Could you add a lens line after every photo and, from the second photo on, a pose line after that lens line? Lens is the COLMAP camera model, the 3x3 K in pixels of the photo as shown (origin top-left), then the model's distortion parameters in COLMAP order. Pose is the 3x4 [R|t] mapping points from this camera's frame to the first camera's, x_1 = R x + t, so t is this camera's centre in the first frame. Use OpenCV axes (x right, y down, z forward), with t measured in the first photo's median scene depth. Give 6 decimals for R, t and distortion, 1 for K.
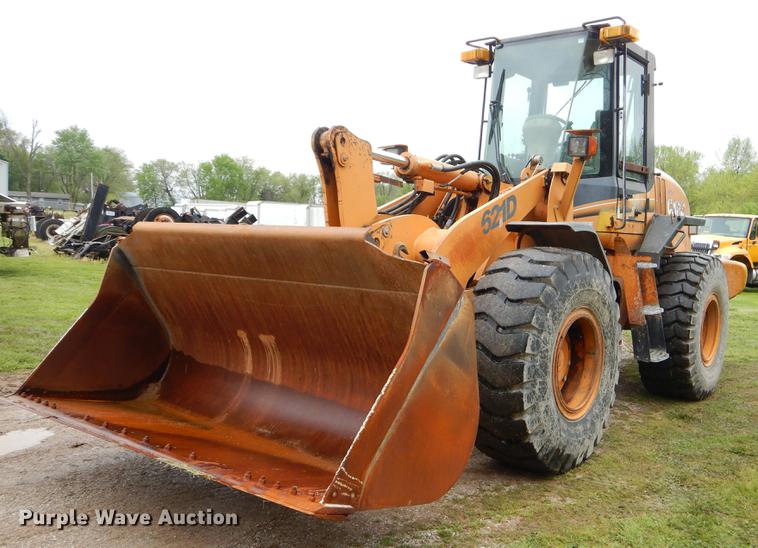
lens RADIAL K [[884.7, 0, 379.0], [0, 884.7, 274.0], [0, 0, 1]] dist [0.020735, 0.013583]
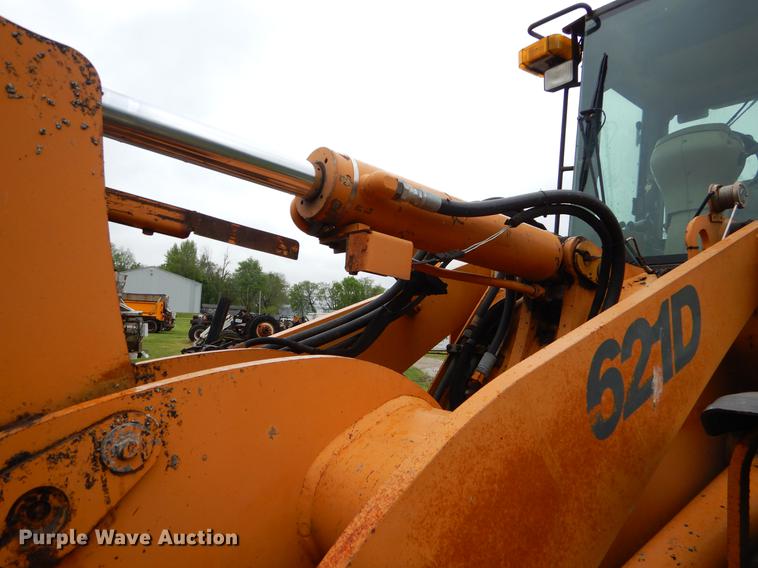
lens RADIAL K [[506.4, 0, 379.0], [0, 506.4, 284.0], [0, 0, 1]] dist [0.001309, -0.017298]
pose [[0.976712, -0.009828, -0.214330, 0.080388], [-0.019664, 0.990646, -0.135032, -0.060318], [0.213652, 0.136102, 0.967383, 0.756248]]
